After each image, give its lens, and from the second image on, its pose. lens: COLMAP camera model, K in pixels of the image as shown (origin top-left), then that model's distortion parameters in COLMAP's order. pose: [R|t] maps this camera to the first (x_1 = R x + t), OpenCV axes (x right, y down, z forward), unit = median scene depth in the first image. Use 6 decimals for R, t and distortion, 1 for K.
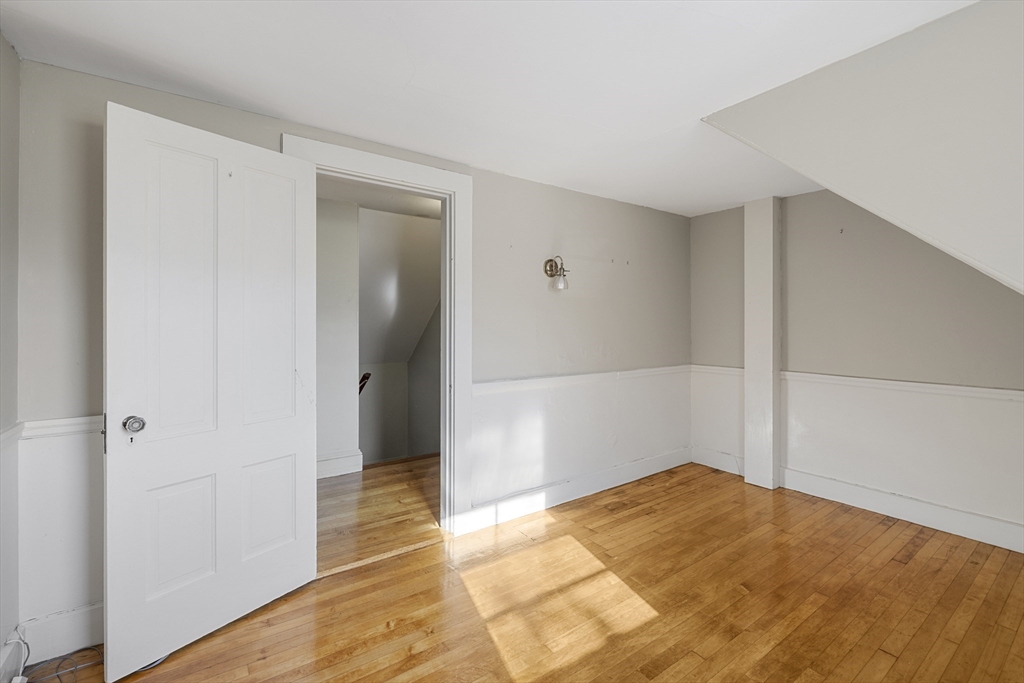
lens RADIAL K [[441.2, 0, 508.3], [0, 441.2, 334.4], [0, 0, 1]] dist [-0.002893, -0.000489]
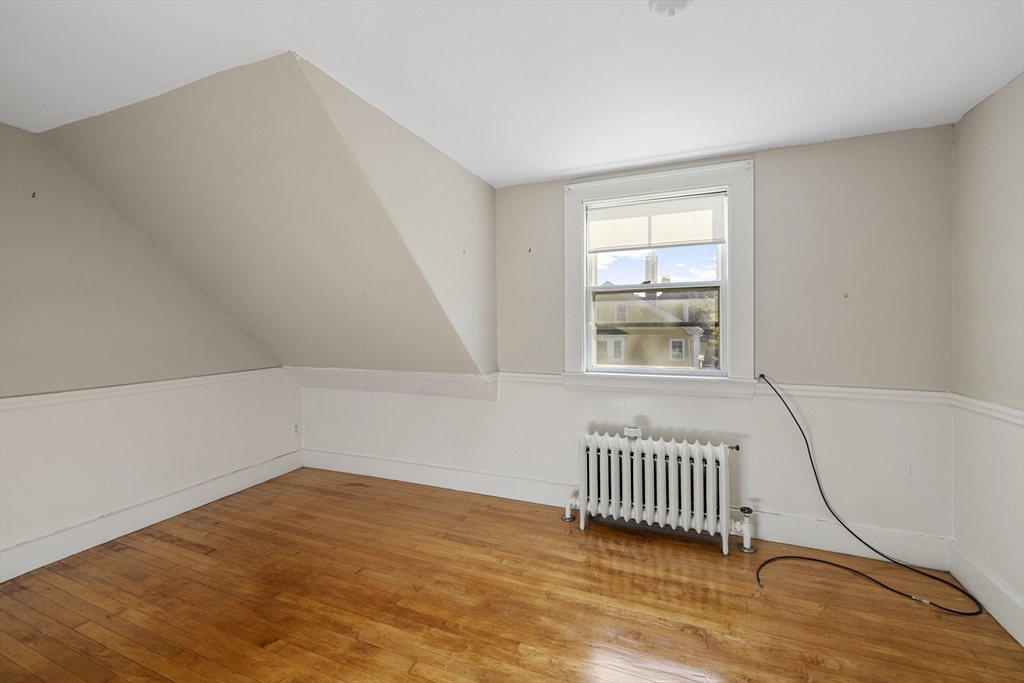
lens RADIAL K [[441.2, 0, 506.1], [0, 441.2, 337.9], [0, 0, 1]] dist [-0.002893, -0.000489]
pose [[-0.548259, -0.027430, 0.835859, -0.322901], [0.020924, 0.998699, 0.046498, -0.013602], [-0.836047, 0.042982, -0.546972, 0.943335]]
